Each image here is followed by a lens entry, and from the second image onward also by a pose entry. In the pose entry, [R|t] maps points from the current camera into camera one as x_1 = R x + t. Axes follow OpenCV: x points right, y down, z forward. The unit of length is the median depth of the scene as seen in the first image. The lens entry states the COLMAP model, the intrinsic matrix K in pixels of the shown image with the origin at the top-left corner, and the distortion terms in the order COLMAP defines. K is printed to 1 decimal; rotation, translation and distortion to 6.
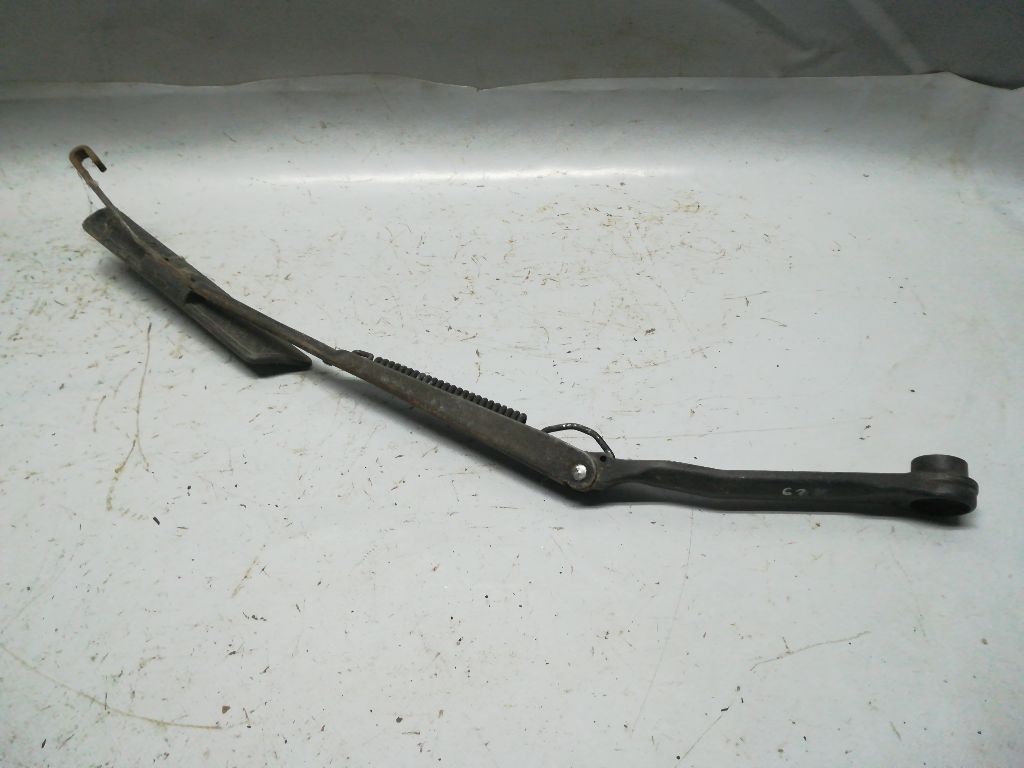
lens RADIAL K [[790.3, 0, 511.9], [0, 790.3, 398.3], [0, 0, 1]] dist [0.062884, -0.091179]
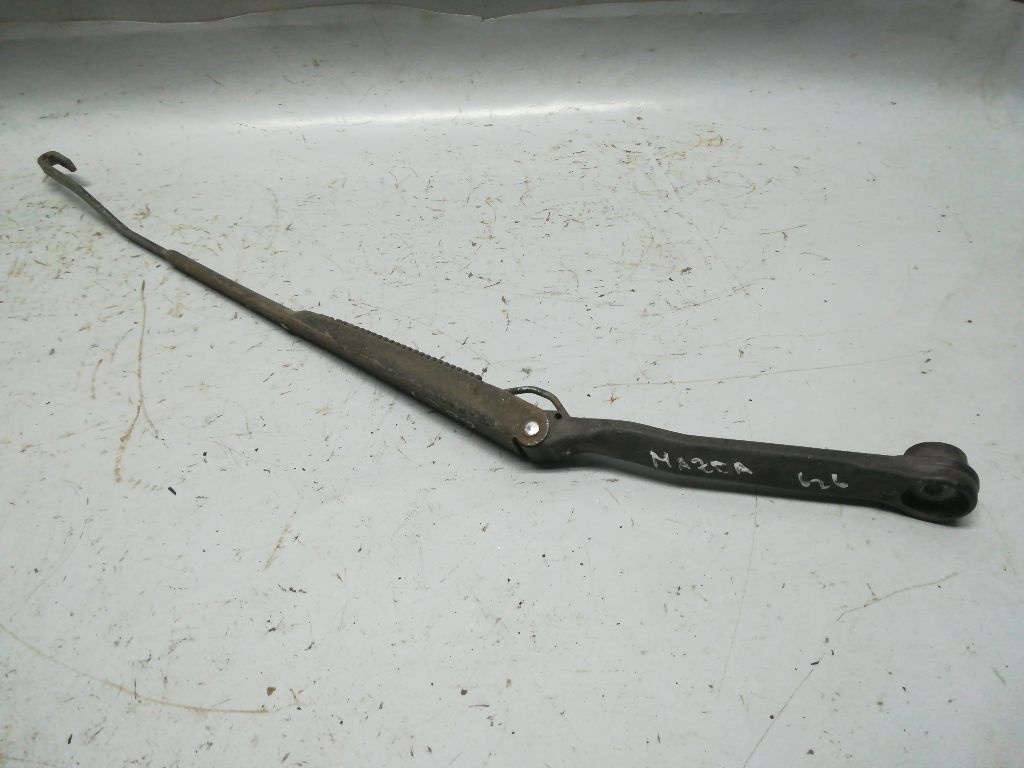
lens RADIAL K [[790.3, 0, 511.9], [0, 790.3, 398.3], [0, 0, 1]] dist [0.062884, -0.091179]
pose [[0.998621, -0.039838, 0.034186, -0.069311], [0.038530, 0.998531, 0.038105, 0.022856], [-0.035654, -0.036735, 0.998689, 0.065997]]
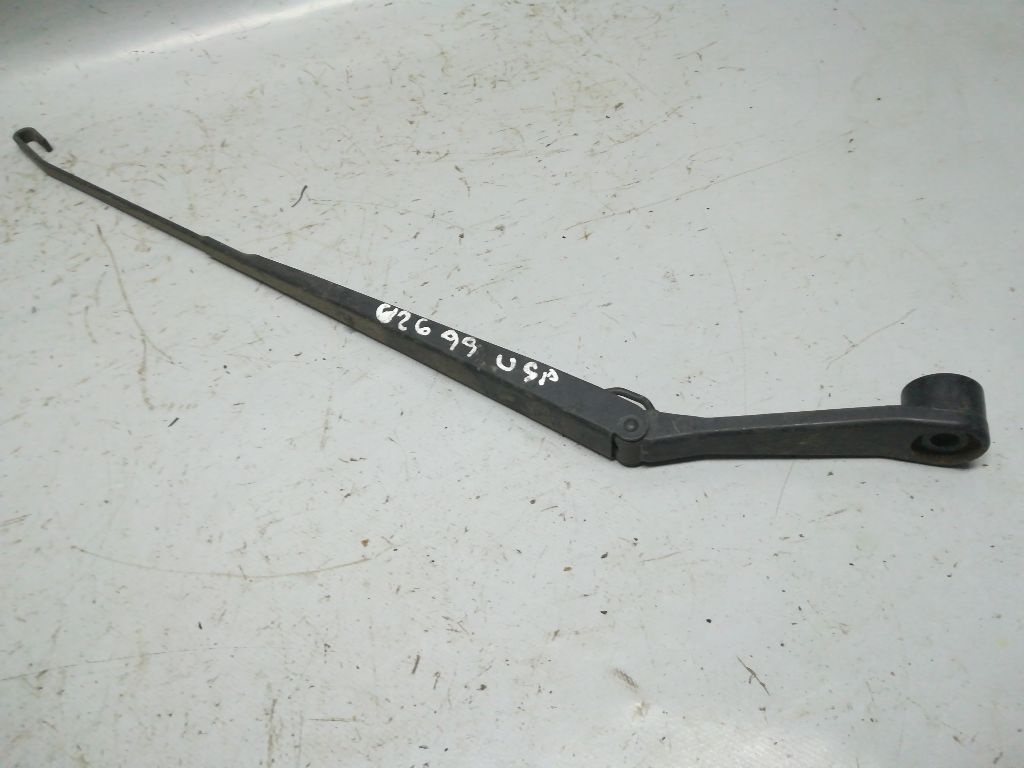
lens RADIAL K [[790.3, 0, 511.9], [0, 790.3, 398.3], [0, 0, 1]] dist [0.062884, -0.091179]
pose [[0.954980, -0.272518, 0.117252, -0.167592], [0.251370, 0.953186, 0.168079, 0.062271], [-0.157567, -0.131038, 0.978776, 0.006865]]
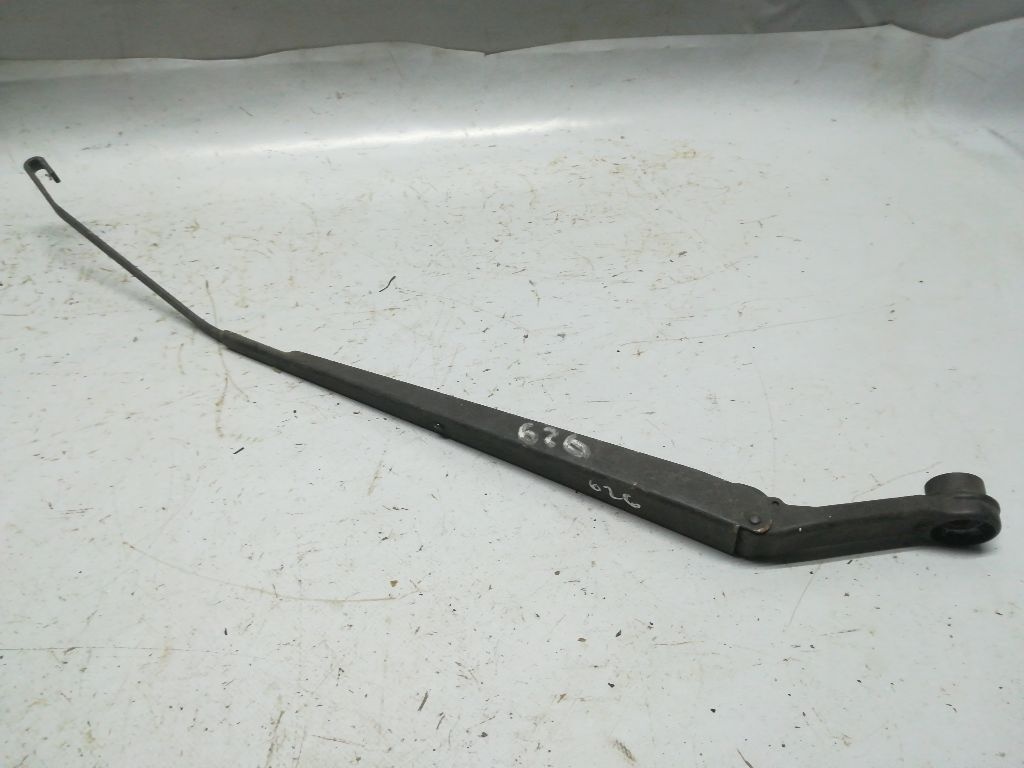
lens RADIAL K [[790.3, 0, 511.9], [0, 790.3, 398.3], [0, 0, 1]] dist [0.062884, -0.091179]
pose [[0.989350, -0.086680, 0.116934, -0.205305], [0.091198, 0.995258, -0.033844, 0.130810], [-0.113445, 0.044147, 0.992563, -0.052068]]
